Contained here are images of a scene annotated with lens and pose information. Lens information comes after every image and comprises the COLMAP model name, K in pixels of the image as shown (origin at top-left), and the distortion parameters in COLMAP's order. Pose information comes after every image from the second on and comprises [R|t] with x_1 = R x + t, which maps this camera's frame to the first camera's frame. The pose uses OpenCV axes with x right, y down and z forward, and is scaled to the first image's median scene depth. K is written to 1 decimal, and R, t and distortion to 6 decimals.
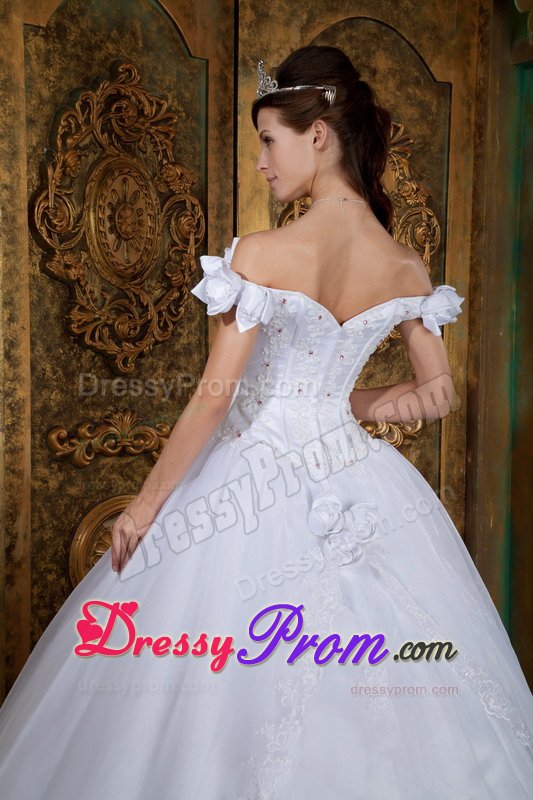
lens RADIAL K [[1249.4, 0, 292.6], [0, 1249.4, 423.3], [0, 0, 1]] dist [0.192241, 0.150480]
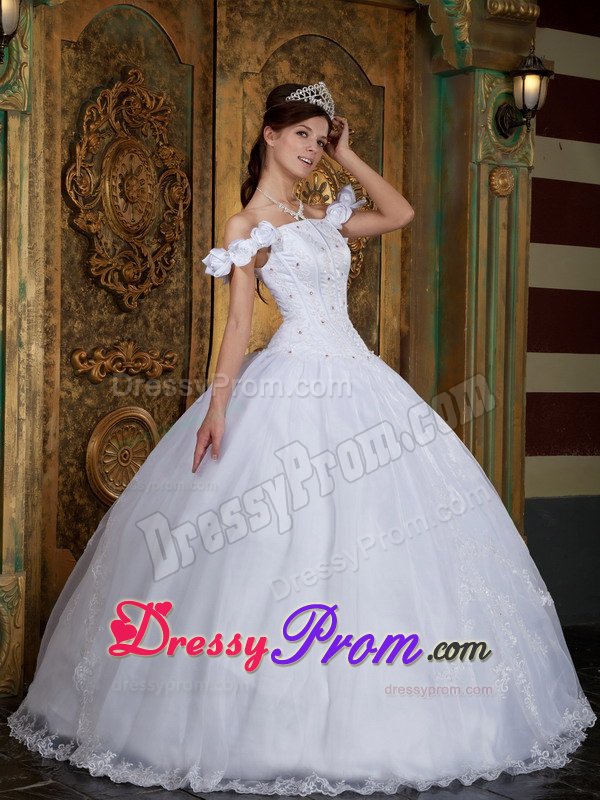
lens RADIAL K [[1335.8, 0, 300.0], [0, 1335.8, 400.0], [0, 0, 1]] dist [0.064167, -0.103313]
pose [[0.997963, -0.004034, 0.063666, -0.049528], [0.006272, 0.999368, -0.034997, 0.099244], [-0.063484, 0.035325, 0.997357, -0.344508]]
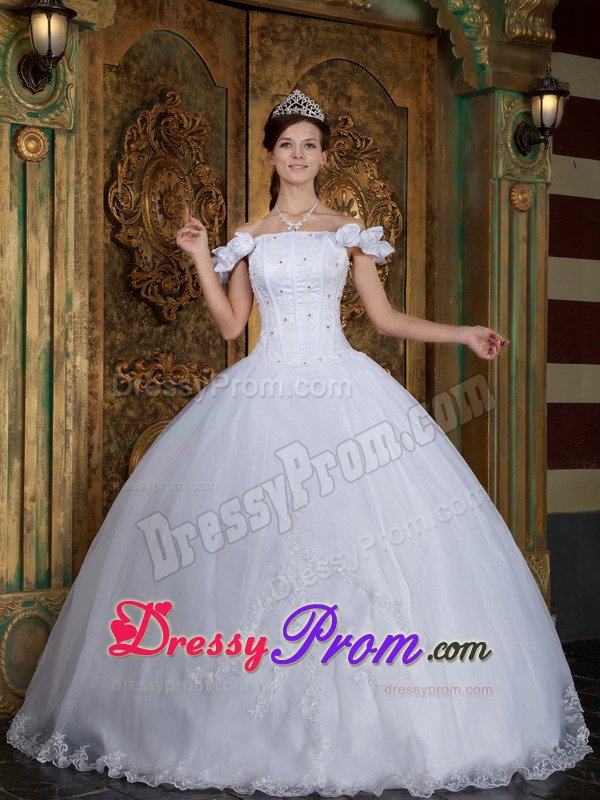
lens RADIAL K [[1251.3, 0, 300.0], [0, 1251.3, 400.0], [0, 0, 1]] dist [-0.029888, -0.054609]
pose [[0.998227, -0.013817, 0.057898, -0.074535], [0.016678, 0.998648, -0.049235, 0.108745], [-0.057139, 0.050114, 0.997108, -0.299133]]
